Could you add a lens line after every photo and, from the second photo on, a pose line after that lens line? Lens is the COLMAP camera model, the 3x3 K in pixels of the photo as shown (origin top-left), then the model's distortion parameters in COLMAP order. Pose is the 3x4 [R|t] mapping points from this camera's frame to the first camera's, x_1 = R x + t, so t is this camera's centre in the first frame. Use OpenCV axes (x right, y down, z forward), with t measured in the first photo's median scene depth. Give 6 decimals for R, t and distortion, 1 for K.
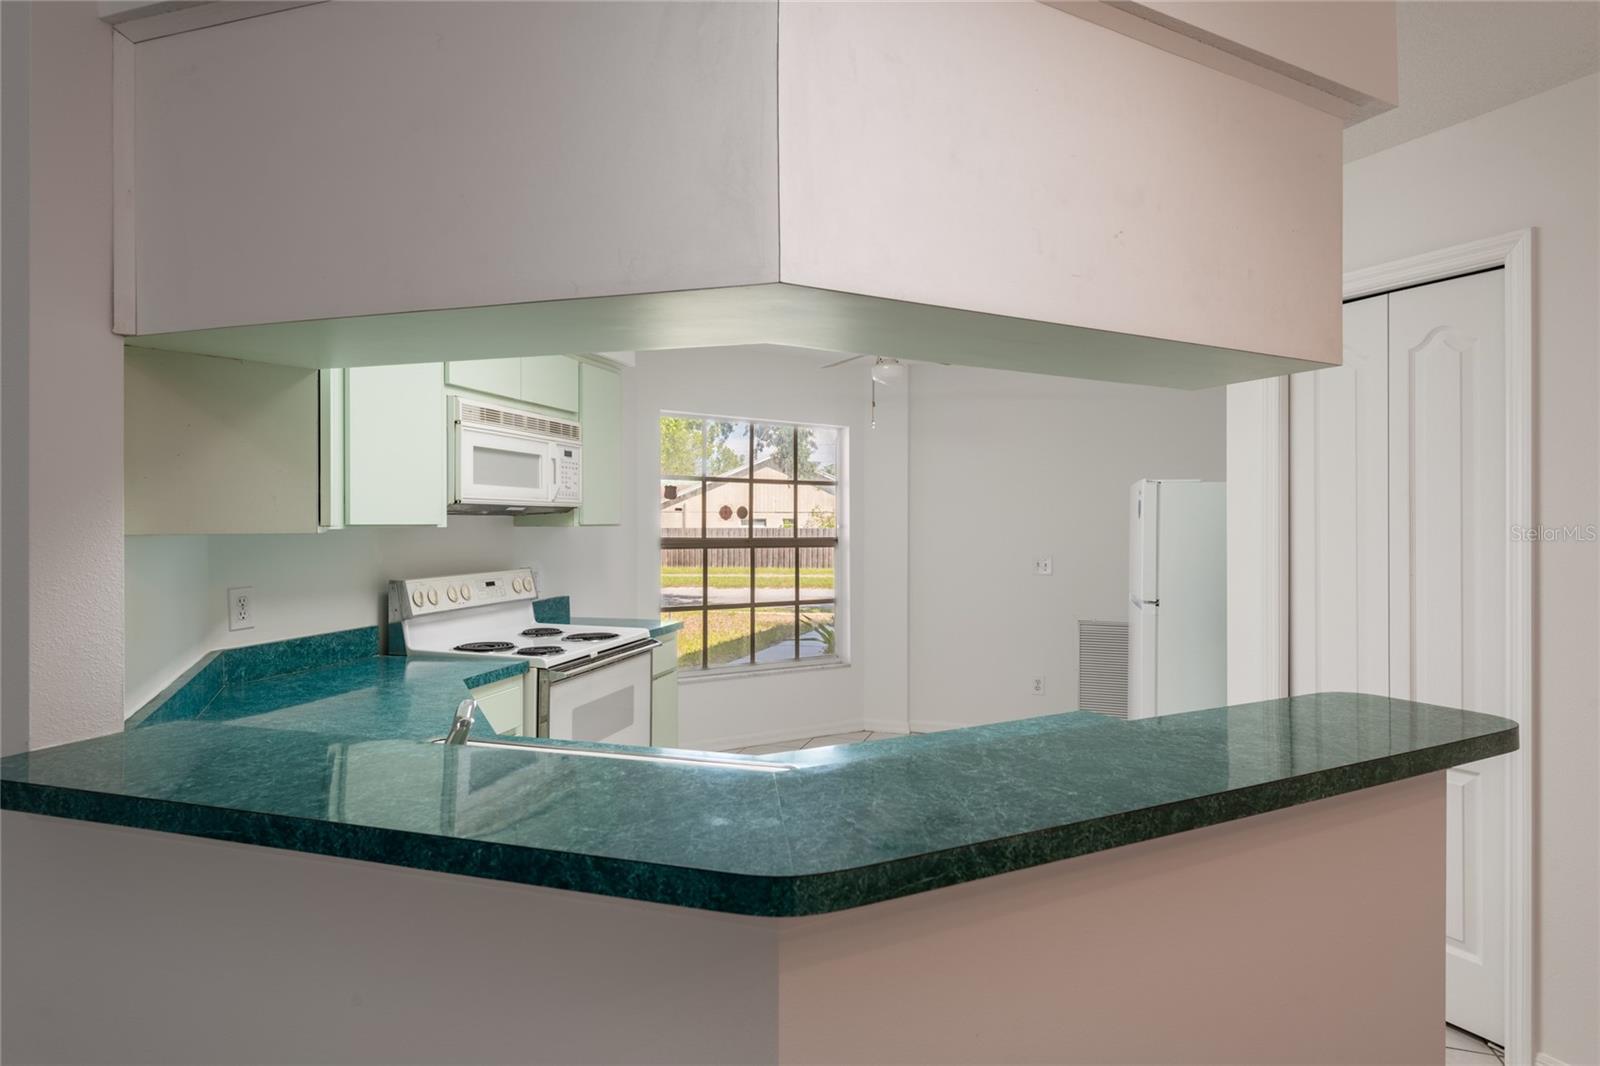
lens RADIAL K [[837.1, 0, 804.1], [0, 837.1, 528.2], [0, 0, 1]] dist [-0.003753, -0.000217]
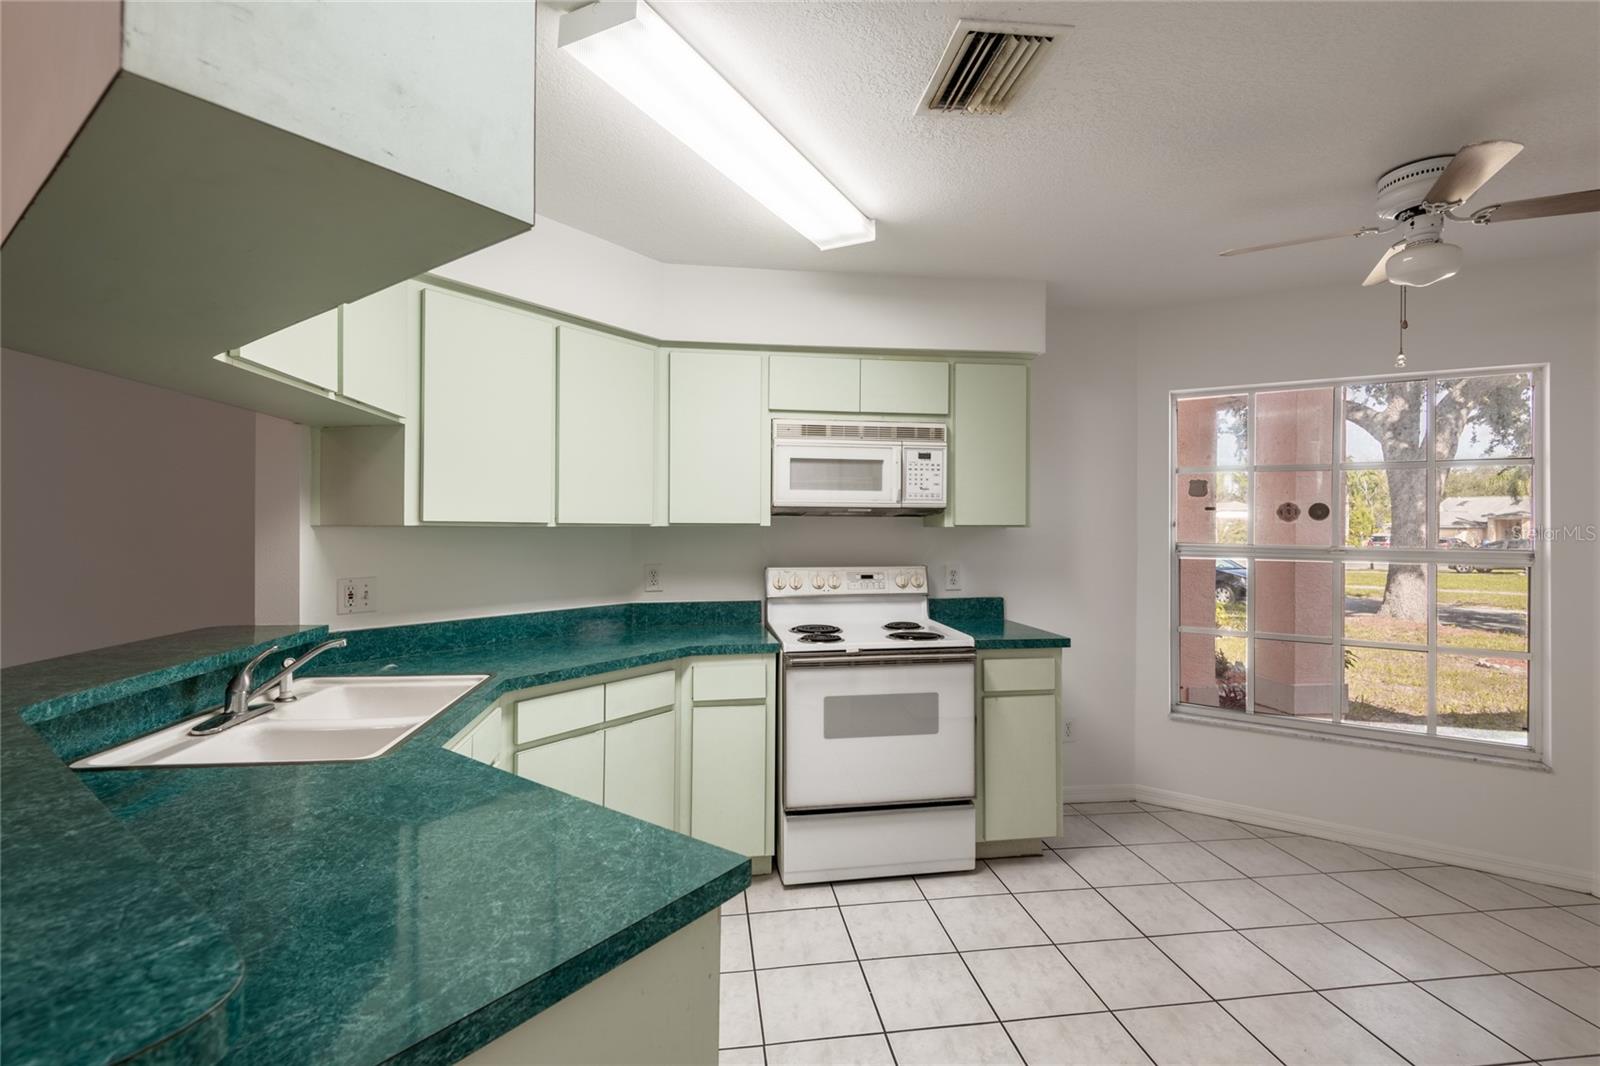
lens RADIAL K [[732.2, 0, 794.8], [0, 732.2, 525.4], [0, 0, 1]] dist [0.008928, -0.001930]
pose [[0.426482, 0.003449, -0.904489, 0.452054], [-0.011324, 0.999935, -0.001527, -0.000577], [0.904425, 0.010894, 0.426493, 0.458380]]
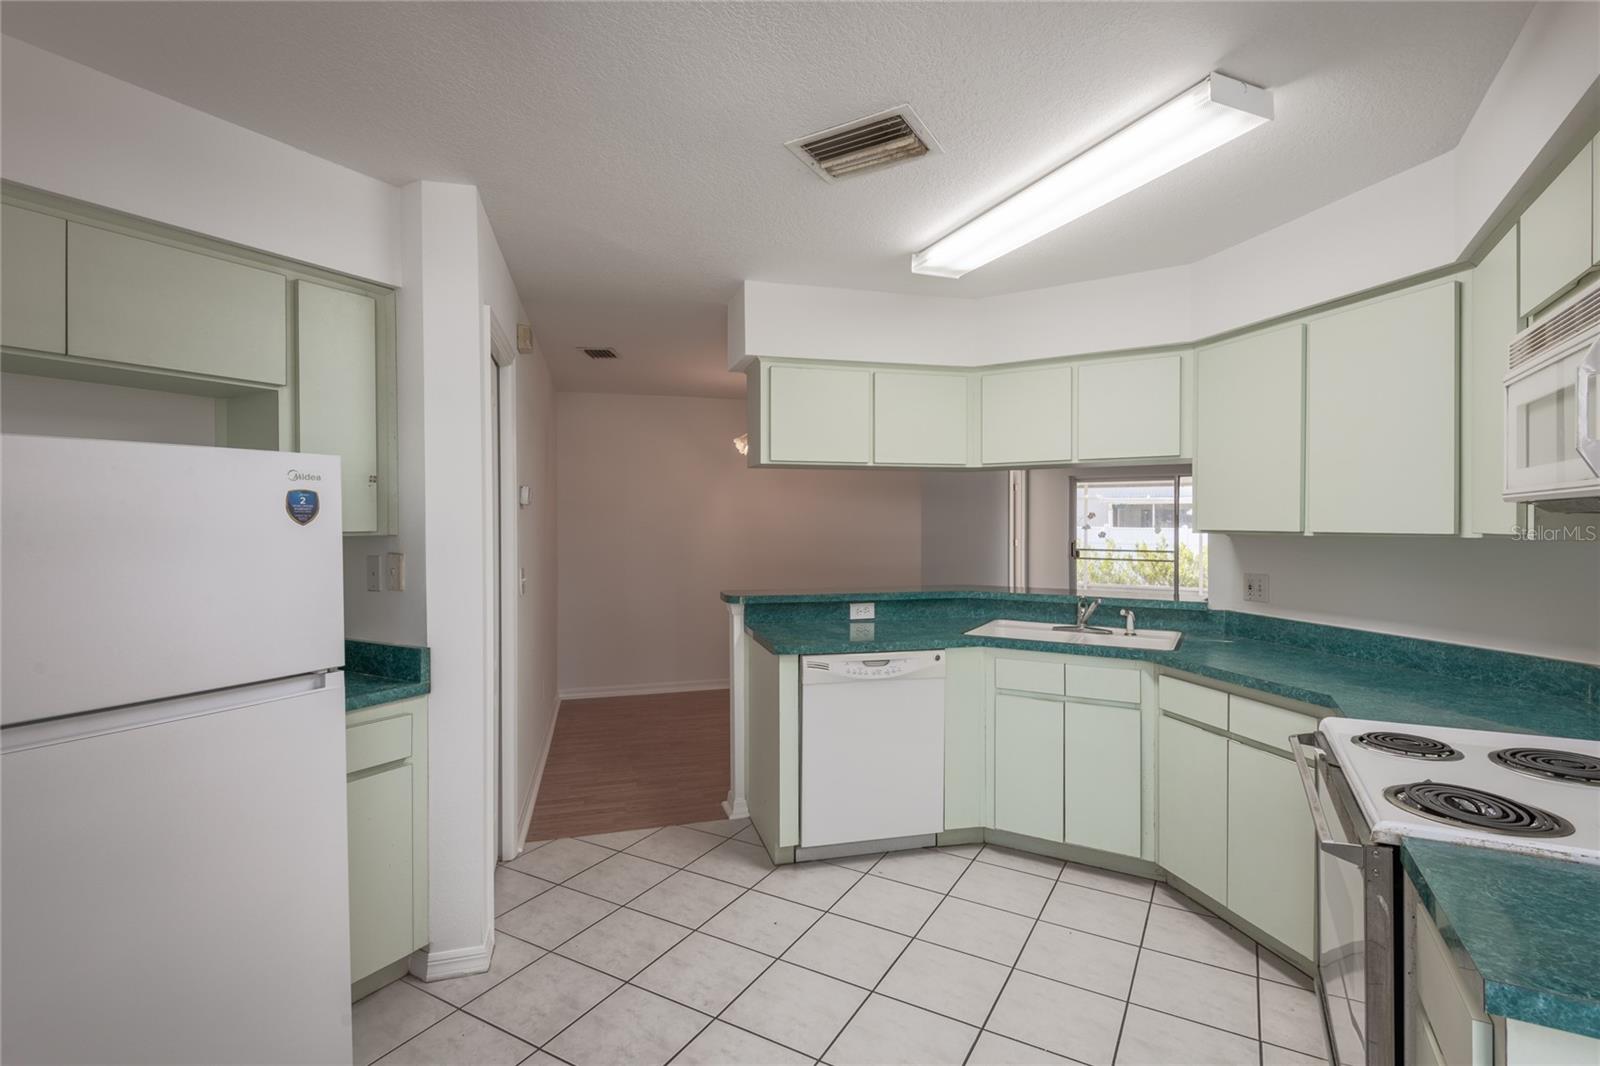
lens RADIAL K [[732.2, 0, 807.0], [0, 732.2, 525.2], [0, 0, 1]] dist [0.008928, -0.001930]
pose [[-0.974441, 0.000854, 0.224642, -0.023593], [0.003185, 0.999945, 0.010016, -0.016812], [-0.224621, 0.010476, -0.974390, 1.366446]]
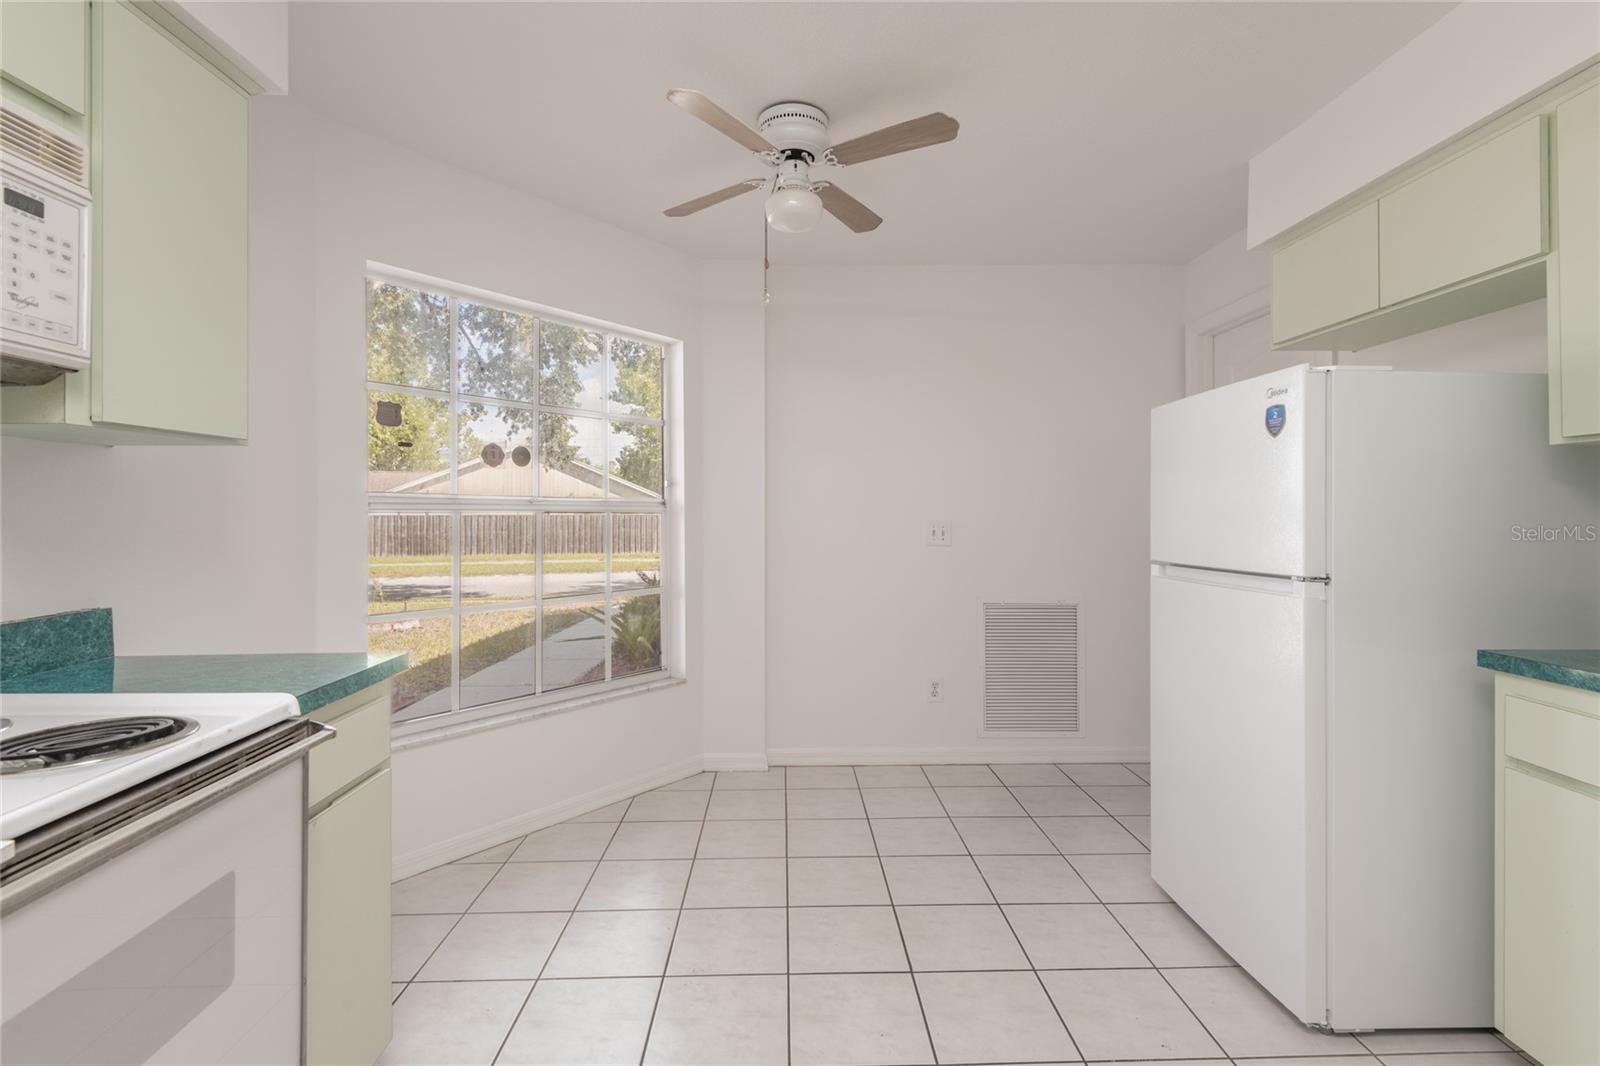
lens RADIAL K [[732.2, 0, 811.4], [0, 732.2, 506.2], [0, 0, 1]] dist [0.008928, -0.001930]
pose [[0.943108, -0.000529, 0.332487, -0.075010], [0.005540, 0.999885, -0.014123, 0.041059], [-0.332441, 0.015162, 0.943002, 0.589047]]
